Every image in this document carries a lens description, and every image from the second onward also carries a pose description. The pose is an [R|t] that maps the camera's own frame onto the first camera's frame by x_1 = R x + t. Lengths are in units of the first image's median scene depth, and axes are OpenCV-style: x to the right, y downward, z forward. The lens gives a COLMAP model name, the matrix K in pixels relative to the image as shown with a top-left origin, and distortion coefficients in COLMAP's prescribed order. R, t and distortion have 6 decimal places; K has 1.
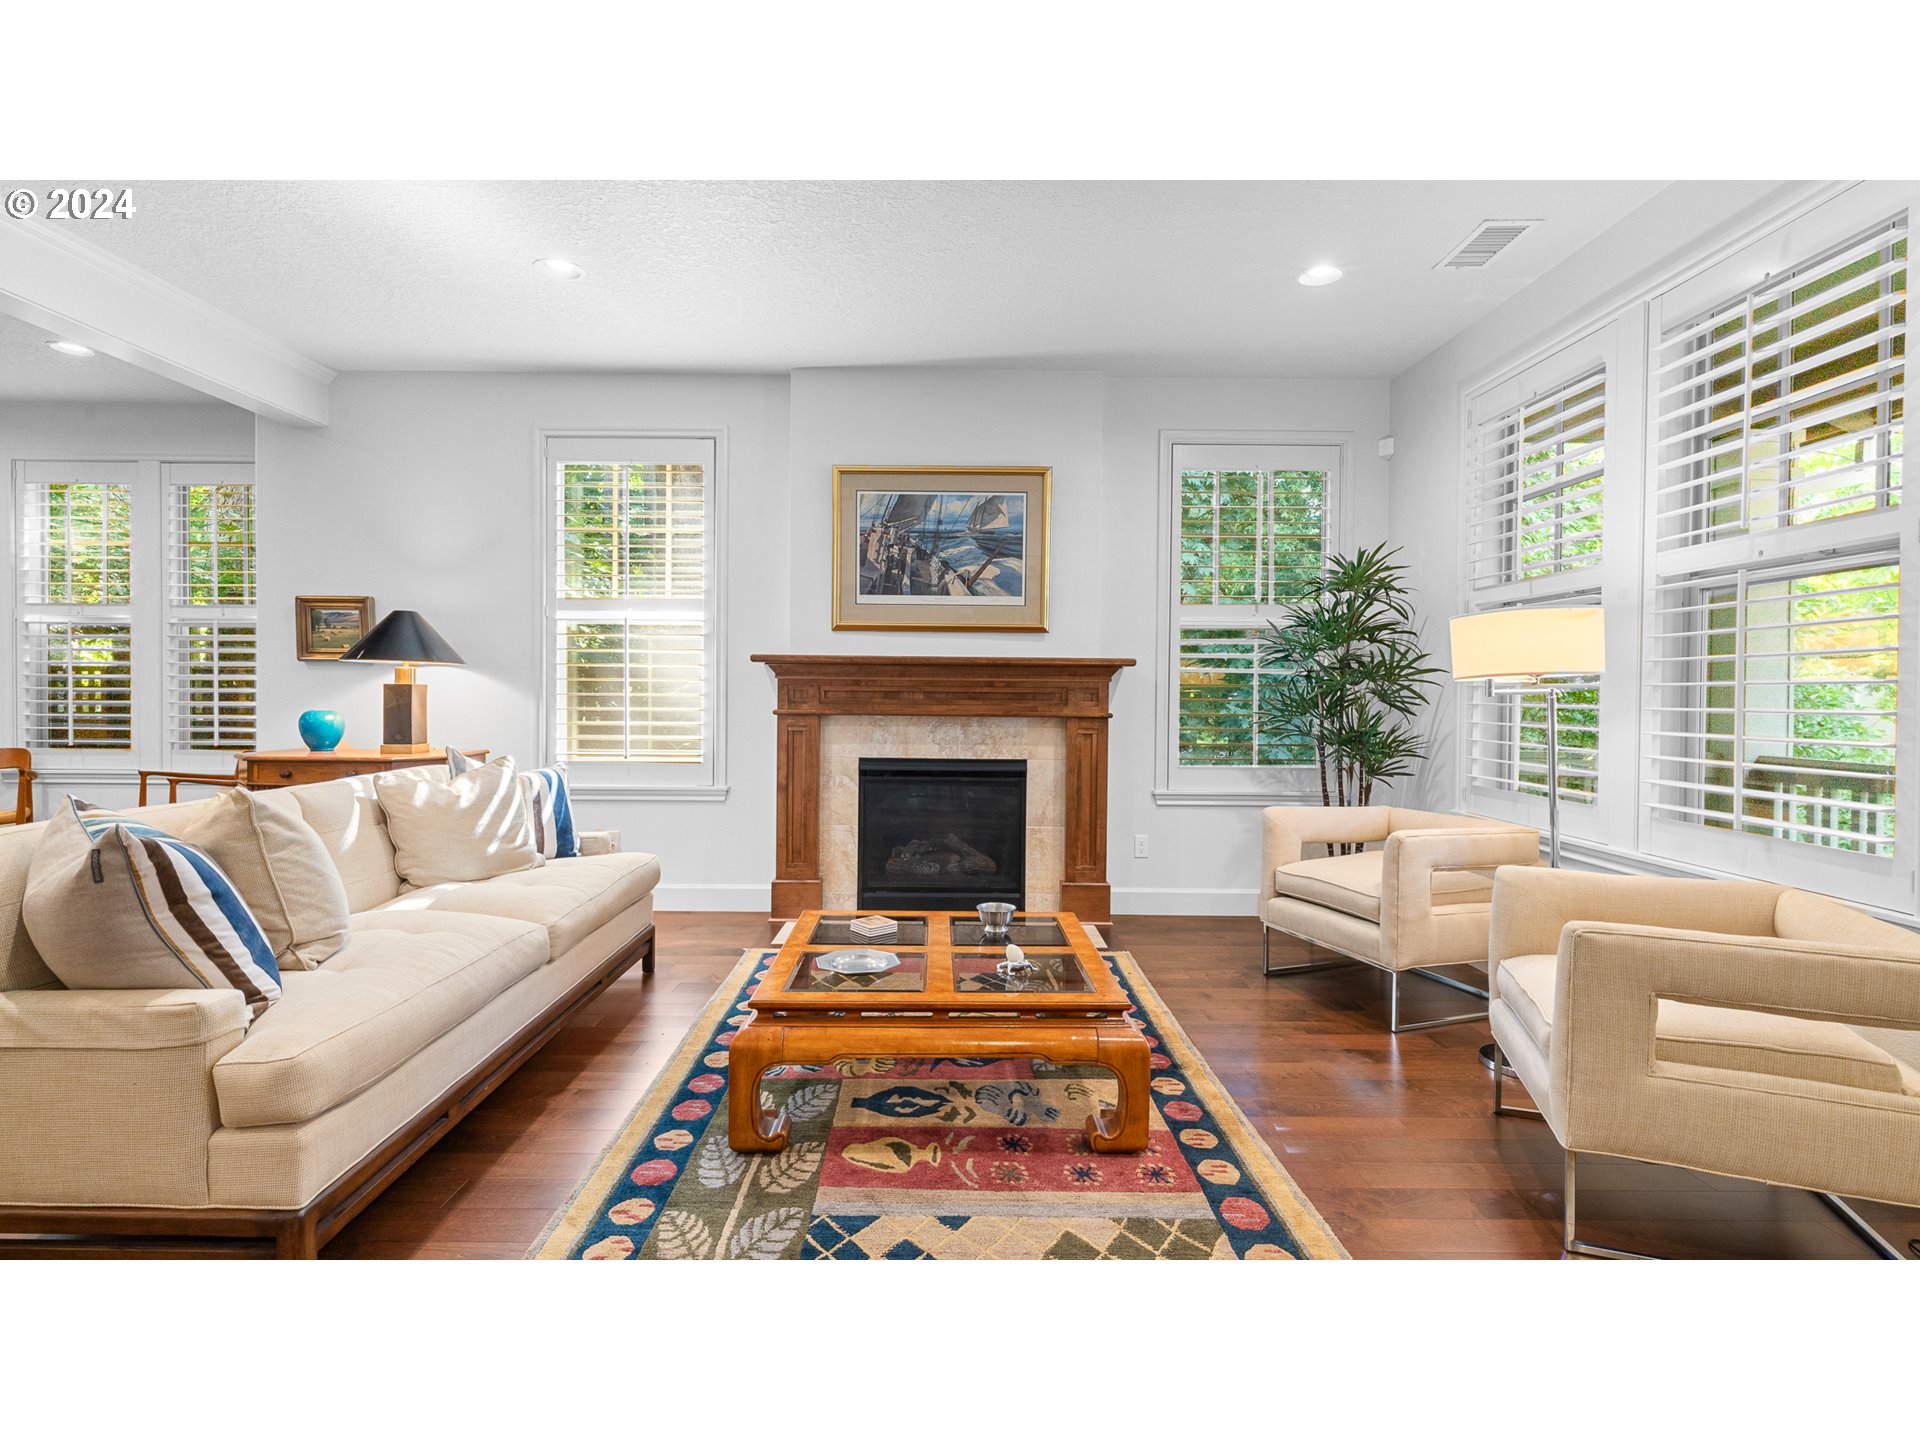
lens RADIAL K [[924.5, 0, 964.6], [0, 924.5, 704.6], [0, 0, 1]] dist [0.000008, 0.001017]
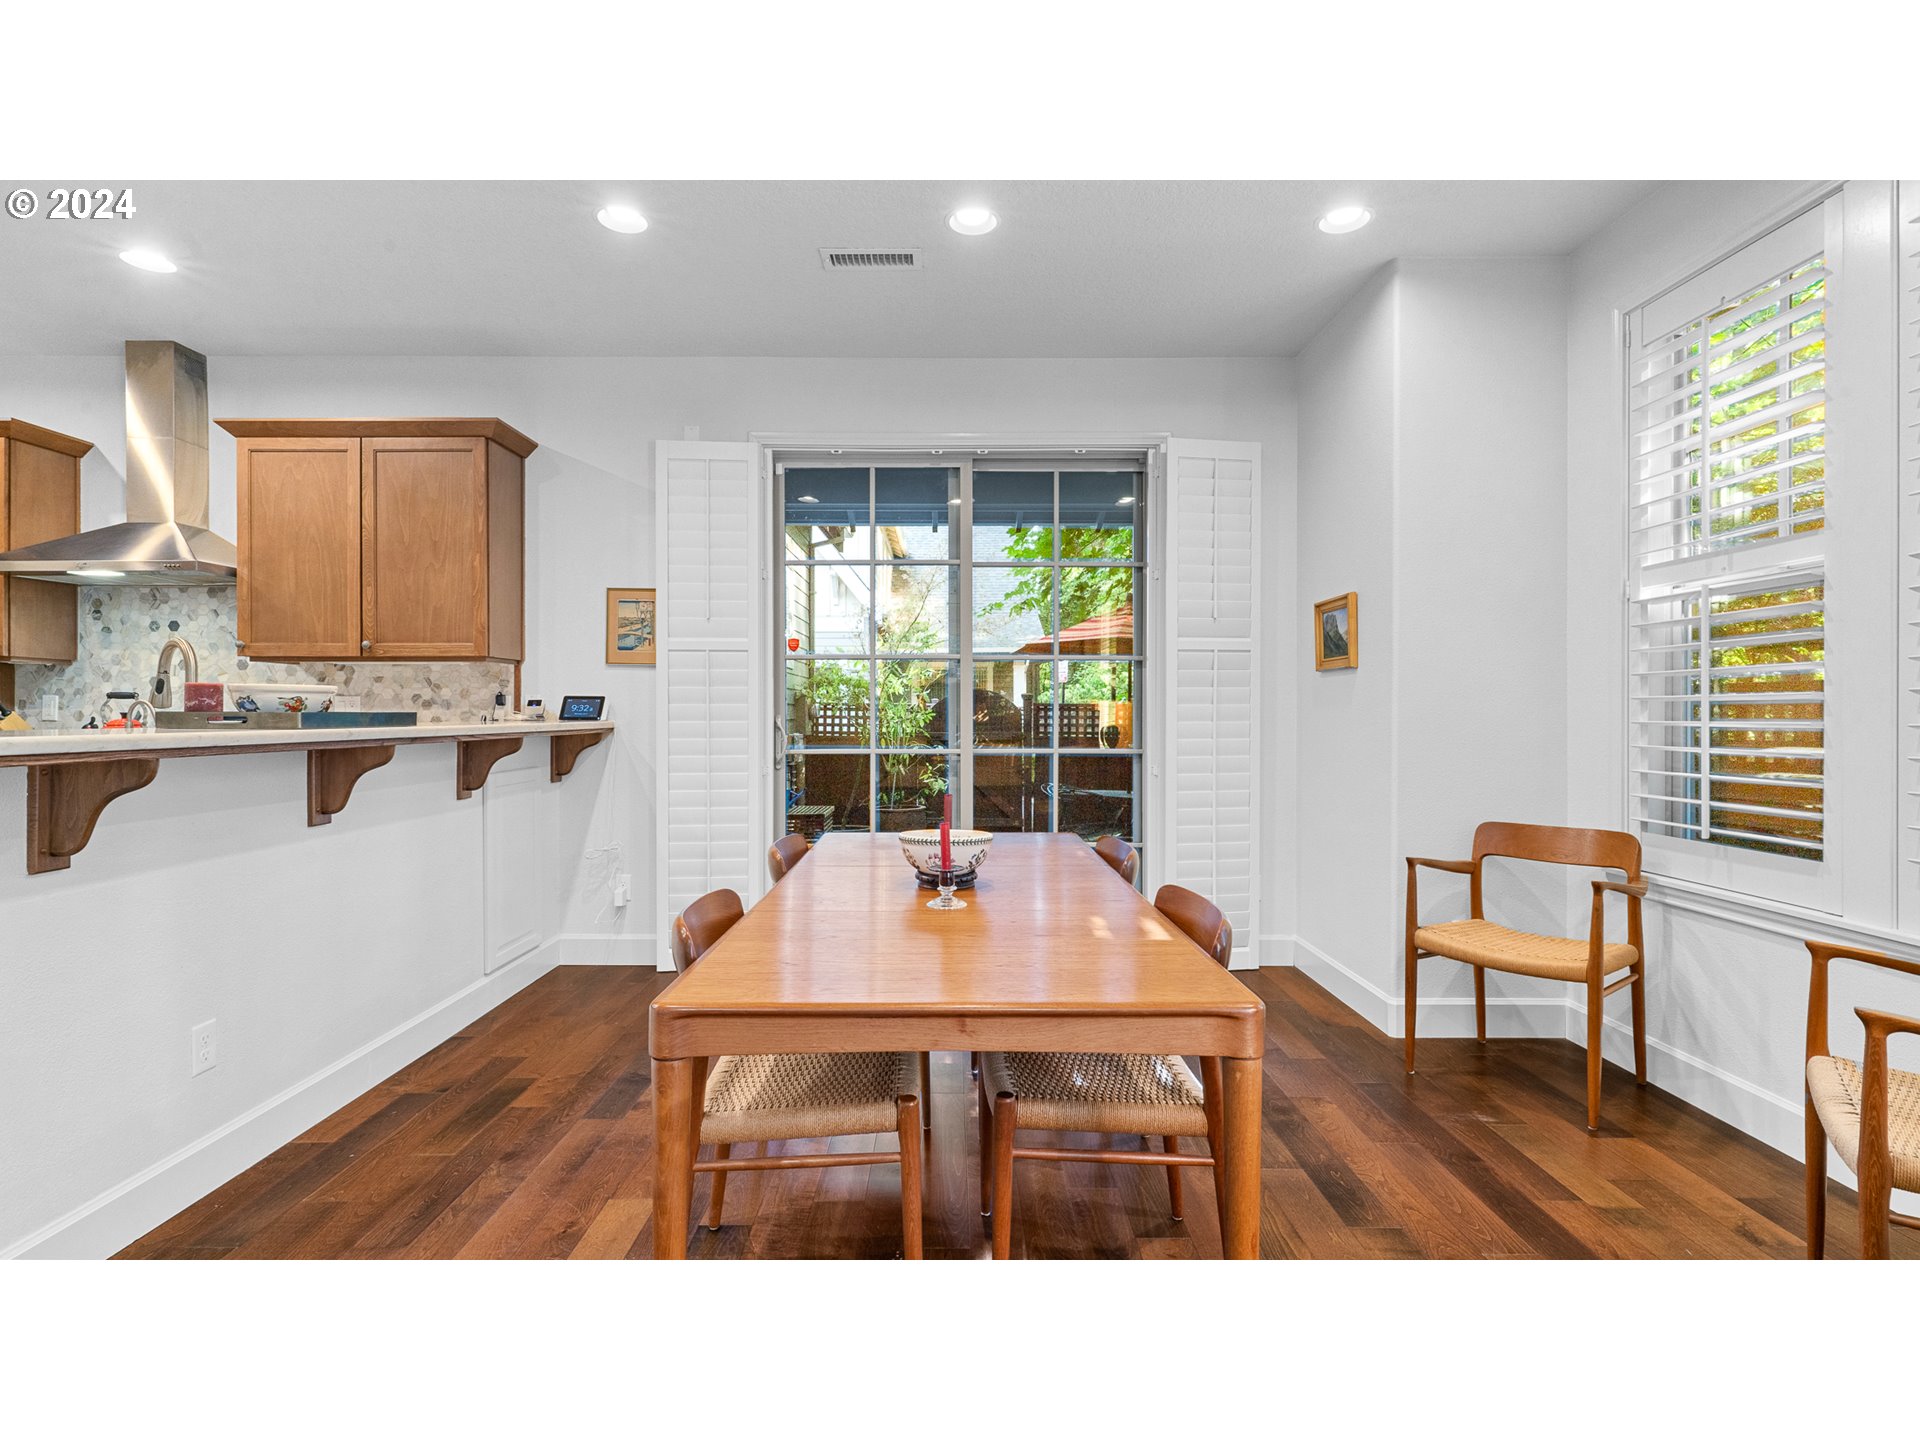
lens RADIAL K [[924.5, 0, 947.2], [0, 924.5, 712.7], [0, 0, 1]] dist [0.000008, 0.001017]
pose [[-0.003479, -0.012344, -0.999918, -0.545907], [-0.013671, 0.999831, -0.012296, -0.013122], [0.999900, 0.013627, -0.003647, 0.691025]]
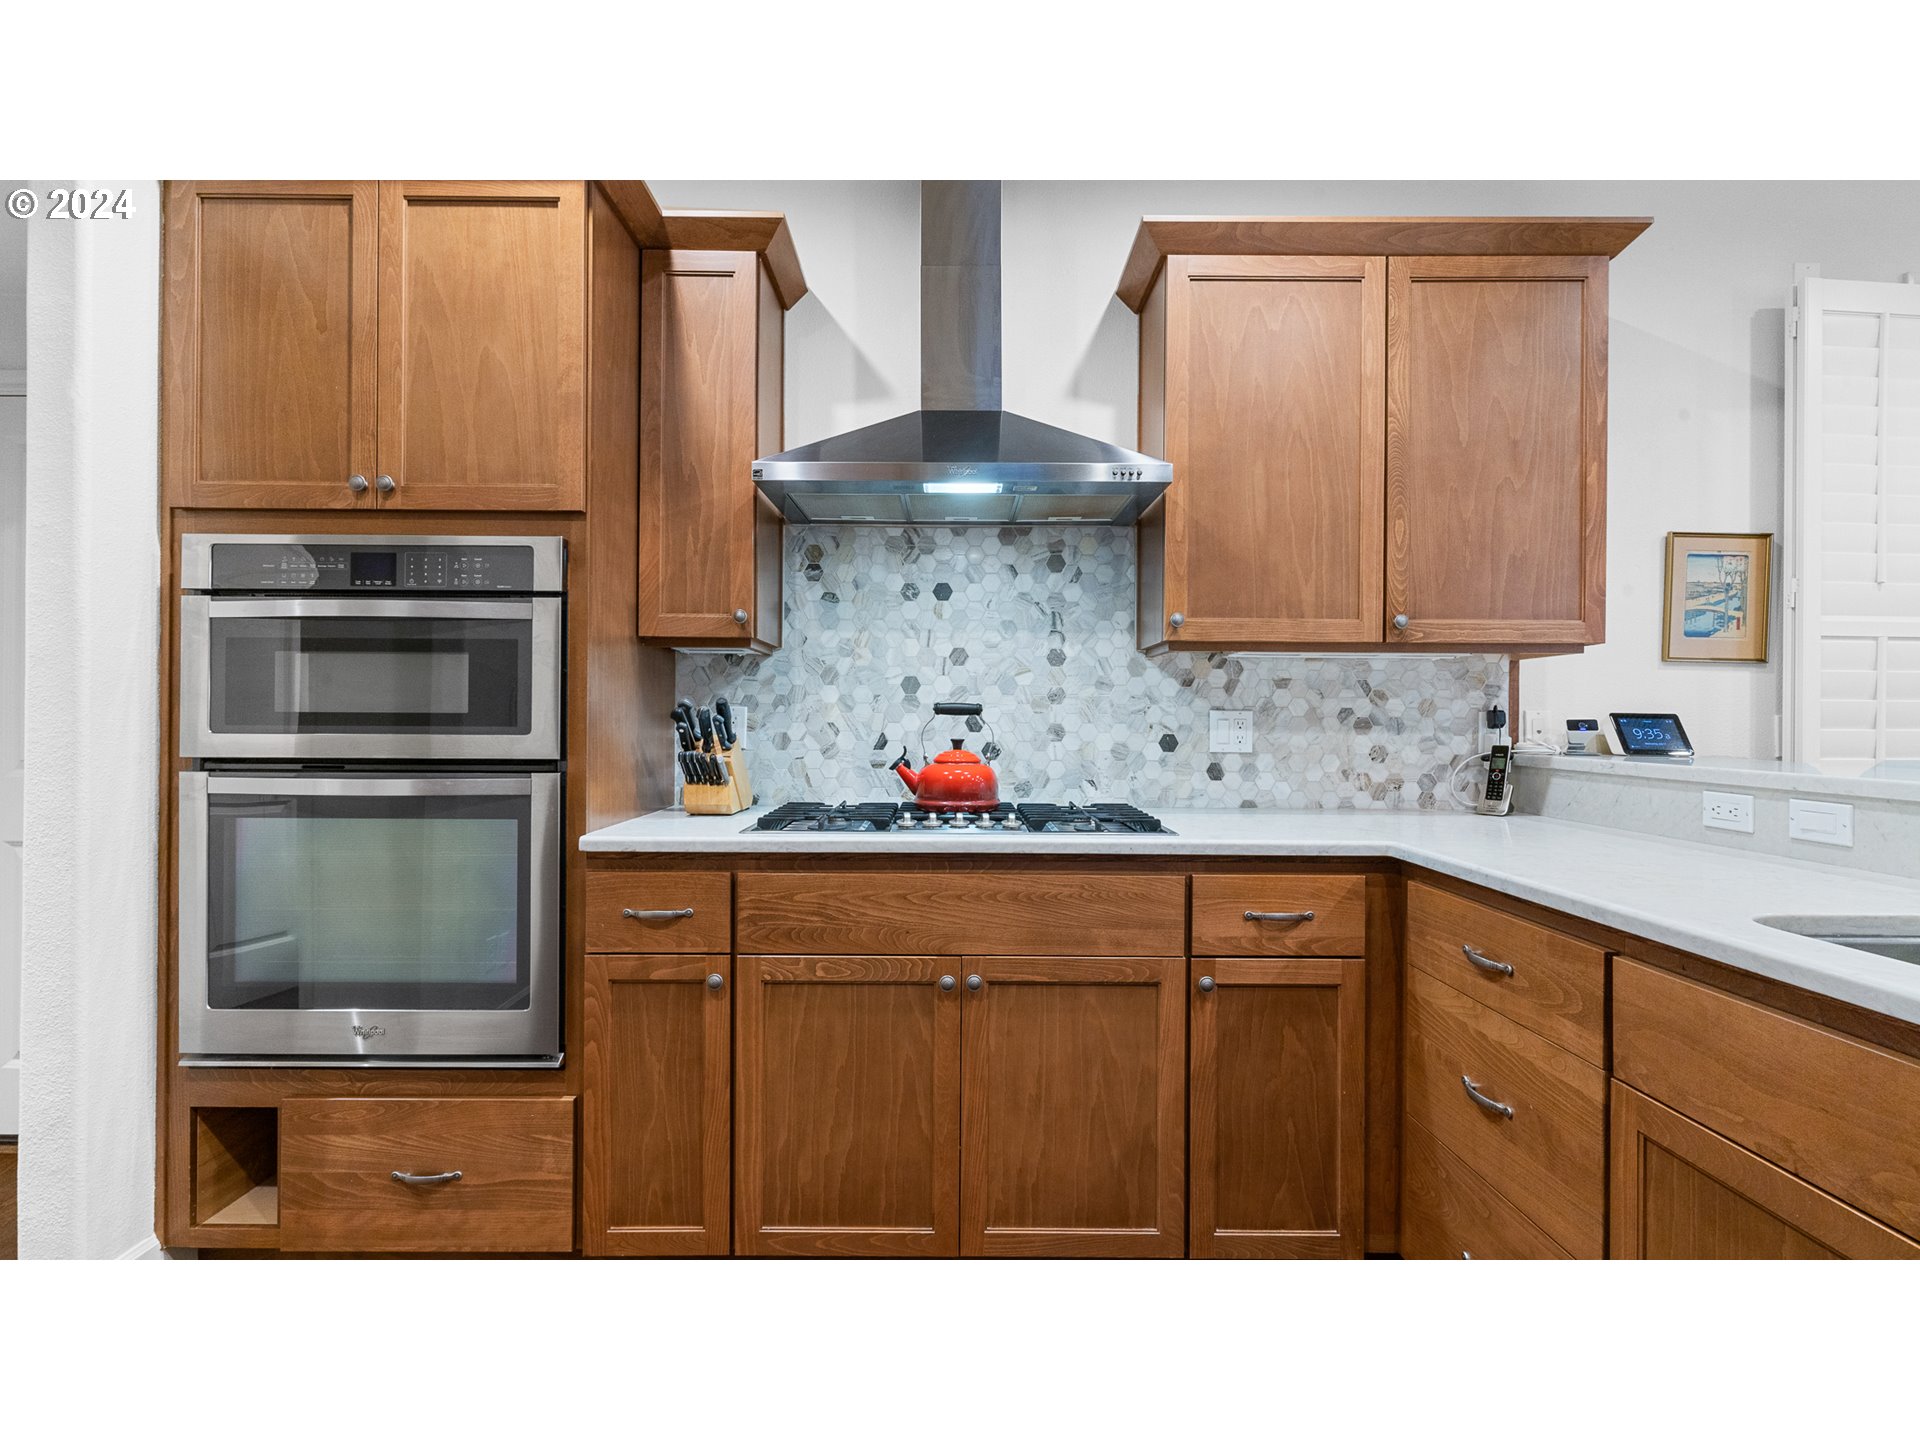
lens RADIAL K [[924.5, 0, 953.3], [0, 924.5, 716.2], [0, 0, 1]] dist [0.000008, 0.001017]
pose [[-0.001816, -0.012643, -0.999918, -0.911752], [-0.019783, 0.999725, -0.012605, -0.019251], [0.999803, 0.019758, -0.002066, -0.071119]]
